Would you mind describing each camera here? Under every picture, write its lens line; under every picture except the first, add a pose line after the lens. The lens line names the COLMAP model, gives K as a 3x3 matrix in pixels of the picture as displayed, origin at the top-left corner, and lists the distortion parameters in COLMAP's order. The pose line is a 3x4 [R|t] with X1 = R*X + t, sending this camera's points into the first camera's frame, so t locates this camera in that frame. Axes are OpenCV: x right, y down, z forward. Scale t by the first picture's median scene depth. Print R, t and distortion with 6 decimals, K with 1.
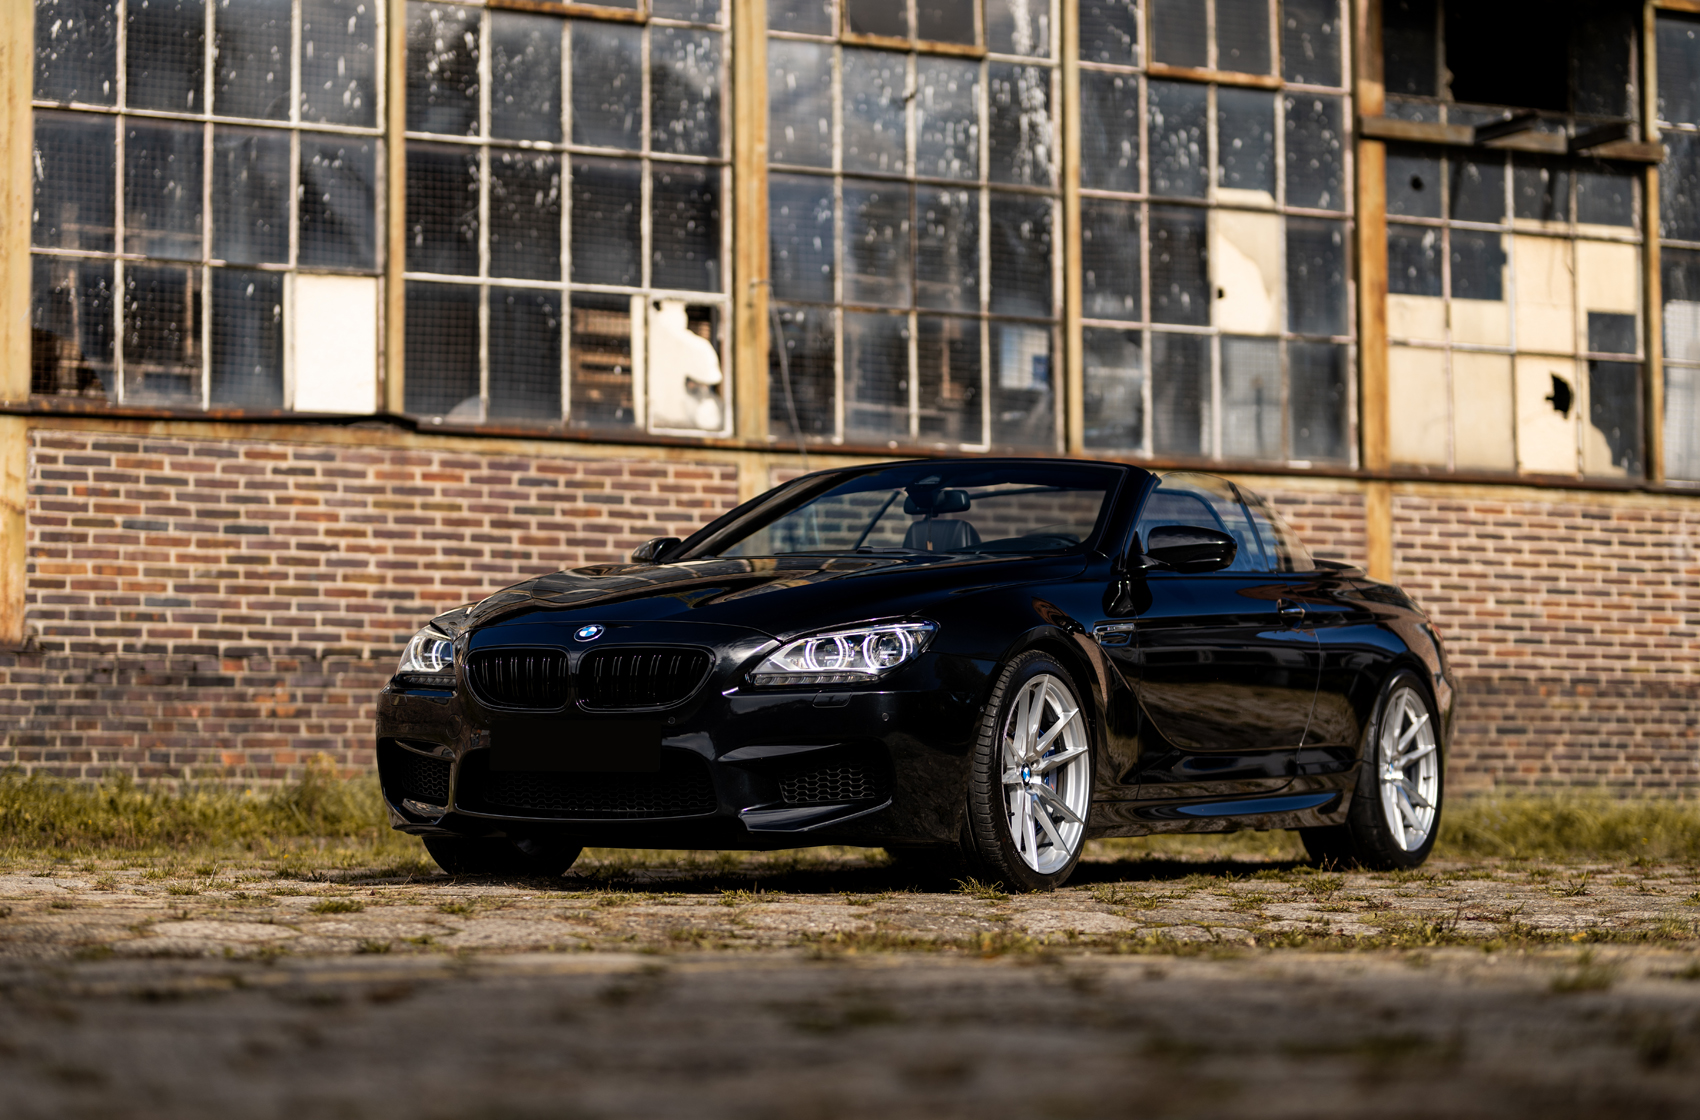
lens RADIAL K [[3974.0, 0, 823.1], [0, 3974.0, 594.2], [0, 0, 1]] dist [-0.033734, 0.000000]
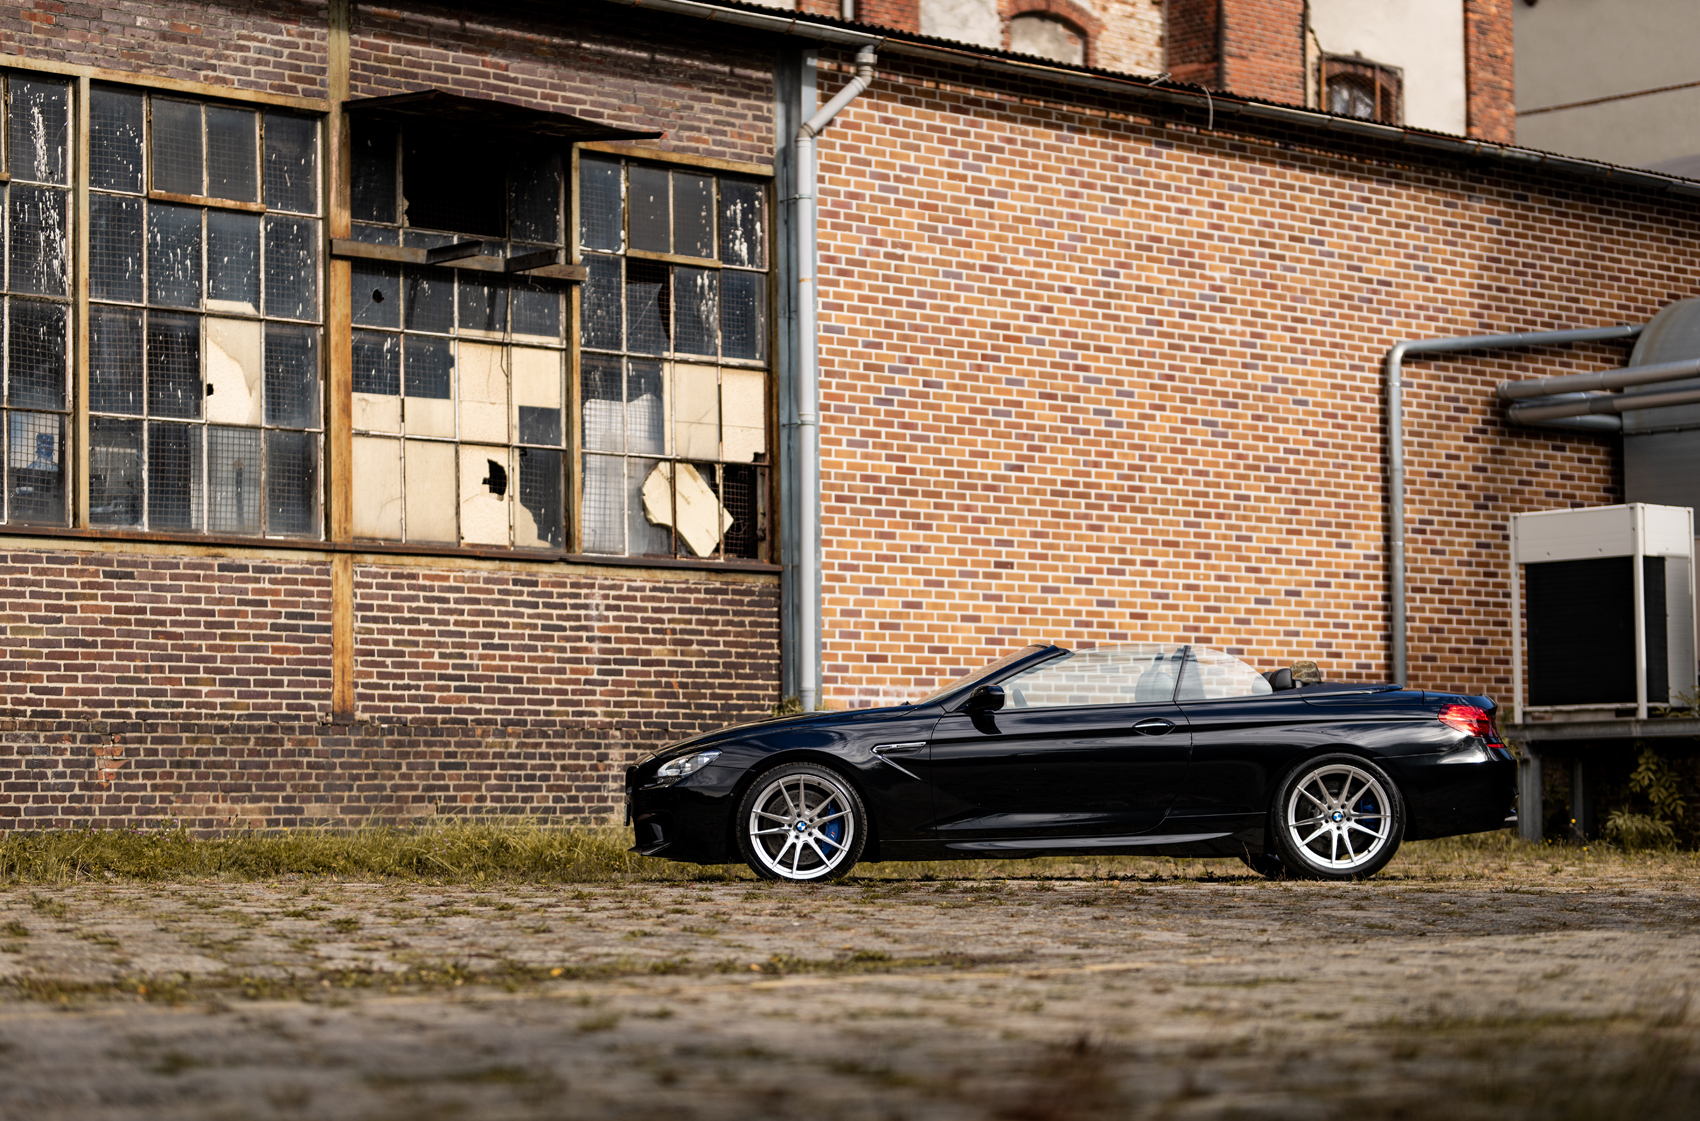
lens RADIAL K [[3974.0, 0, 915.8], [0, 3974.0, 554.0], [0, 0, 1]] dist [-0.033734, 0.000000]
pose [[0.955306, 0.013886, 0.295291, -0.045340], [-0.012309, 0.999898, -0.007198, -0.022476], [-0.295361, 0.003241, 0.955380, -0.170236]]
